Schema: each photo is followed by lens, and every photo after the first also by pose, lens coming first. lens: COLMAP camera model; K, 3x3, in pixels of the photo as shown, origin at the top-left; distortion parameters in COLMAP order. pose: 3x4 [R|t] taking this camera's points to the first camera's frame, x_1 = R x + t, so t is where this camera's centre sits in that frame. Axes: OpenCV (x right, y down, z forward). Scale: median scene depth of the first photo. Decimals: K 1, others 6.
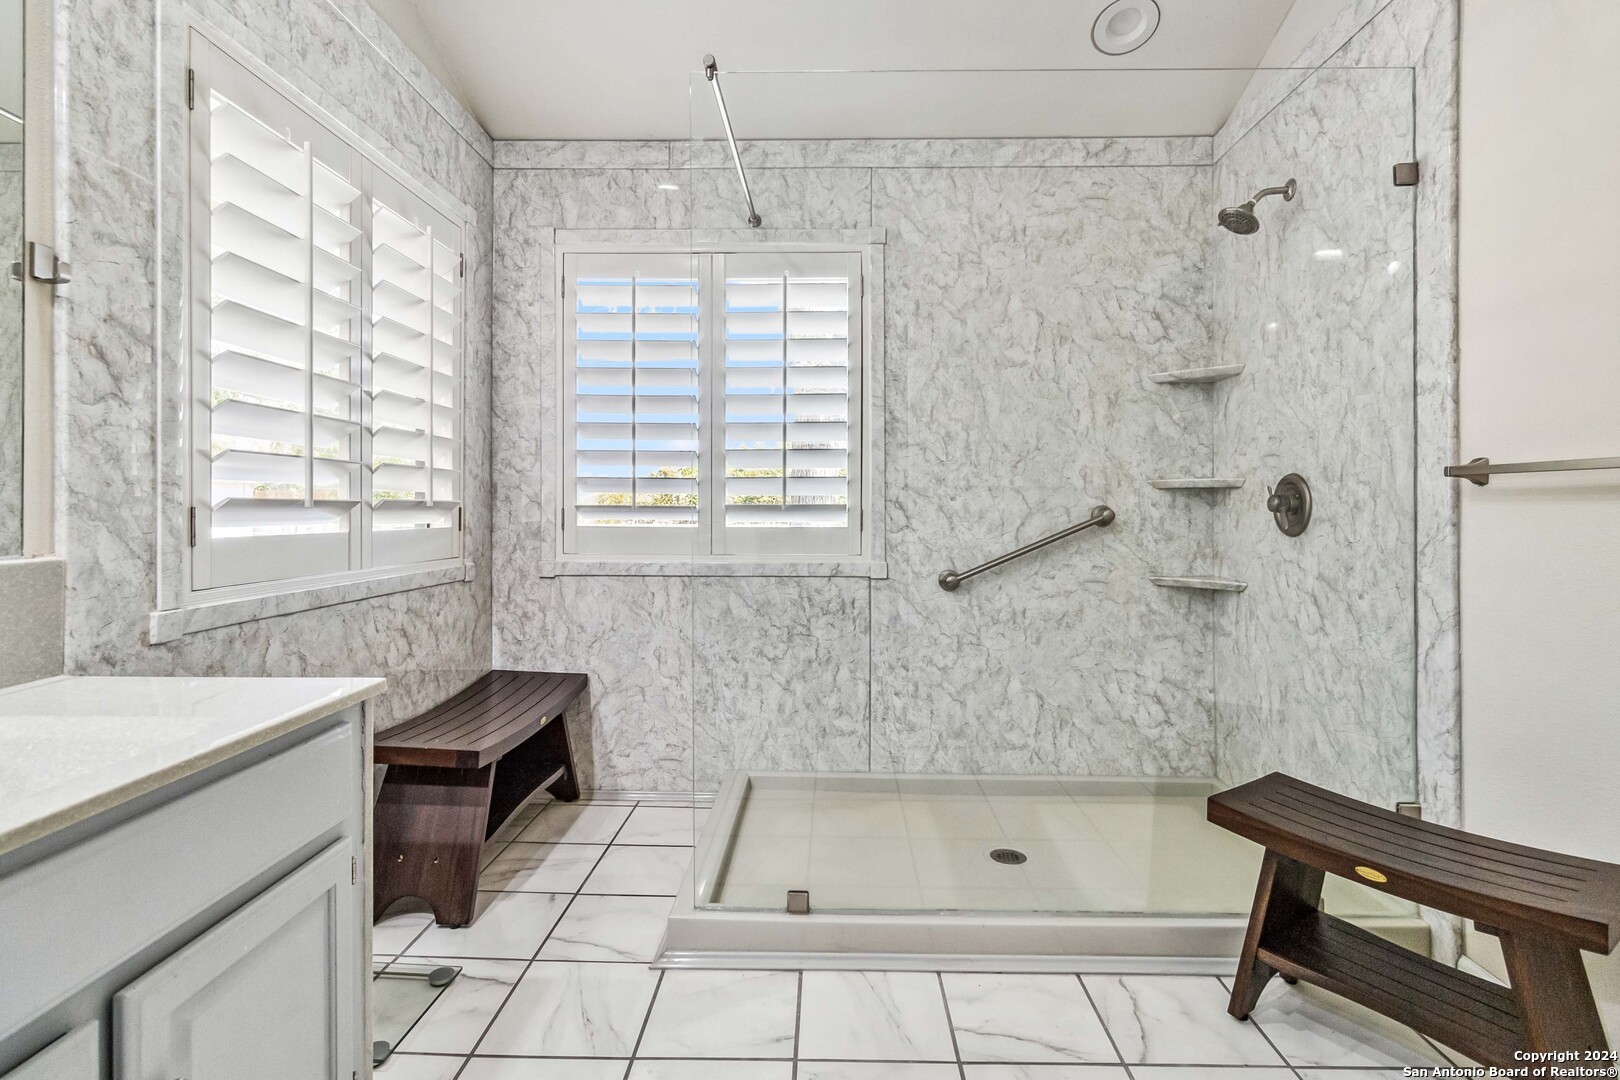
lens RADIAL K [[767.5, 0, 820.6], [0, 767.5, 516.9], [0, 0, 1]] dist [0.001280, 0.001986]
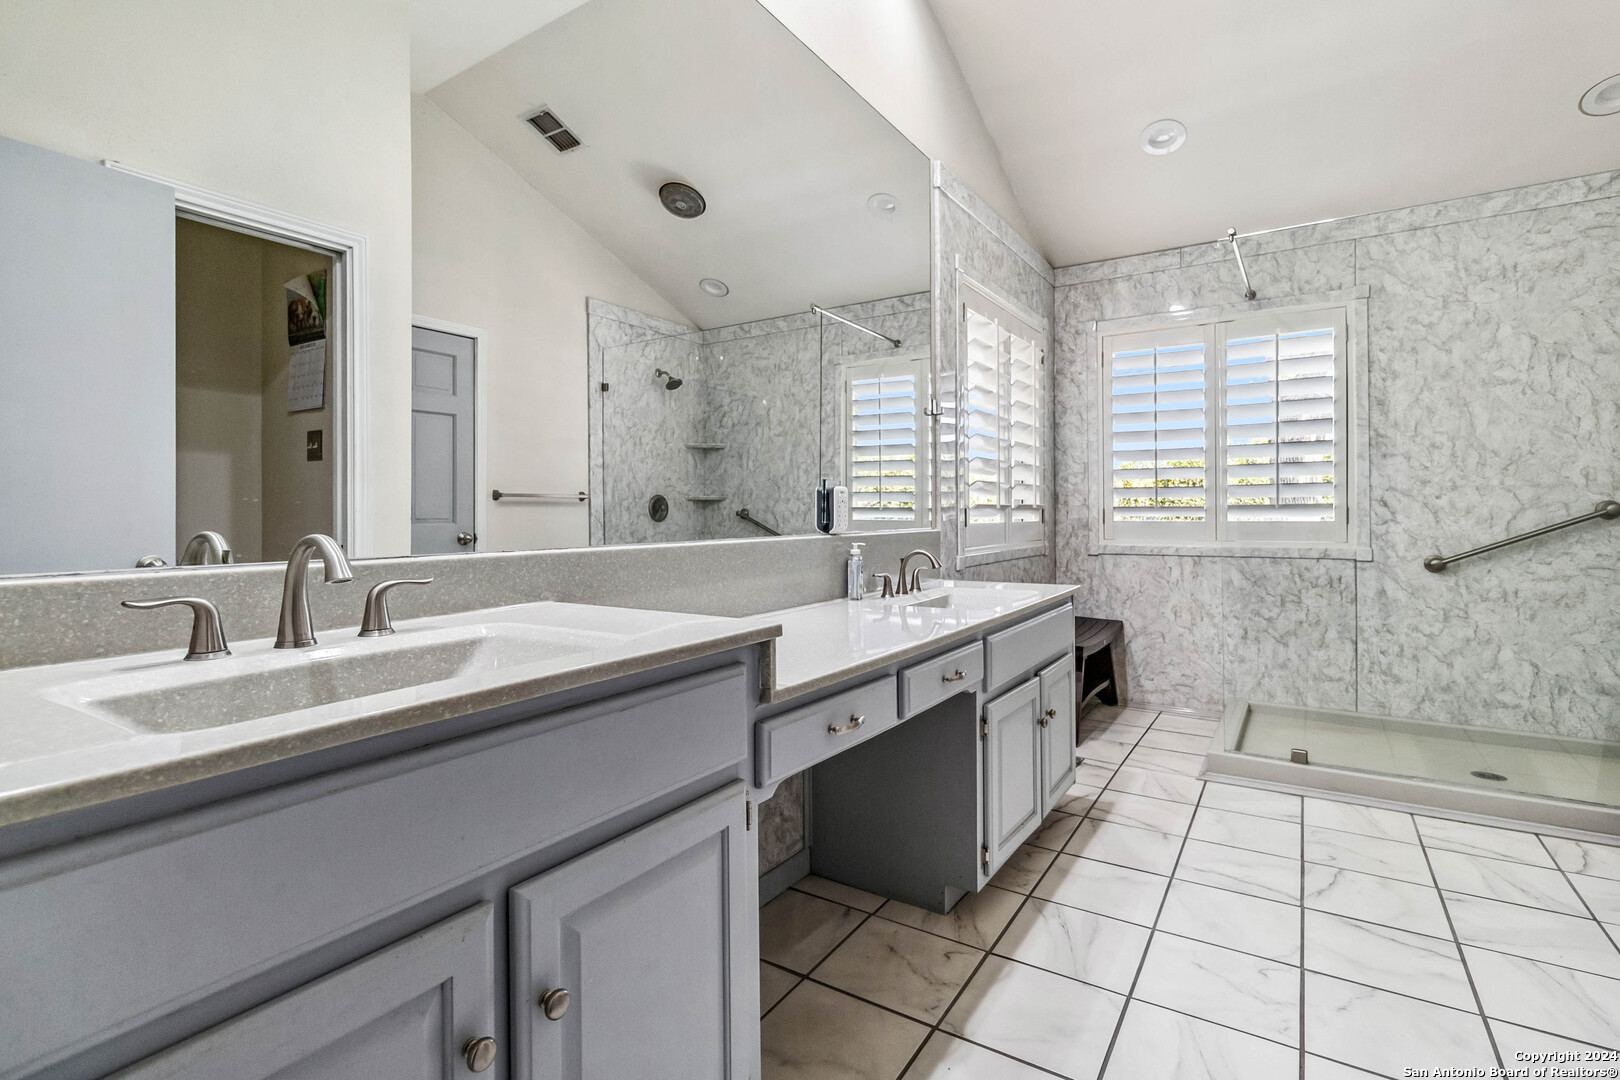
lens RADIAL K [[767.5, 0, 820.6], [0, 767.5, 516.9], [0, 0, 1]] dist [0.001280, 0.001986]
pose [[0.852236, -0.005725, -0.523126, -0.025901], [0.002981, 0.999977, -0.006087, 0.012137], [0.523149, 0.003628, 0.852233, -0.558712]]
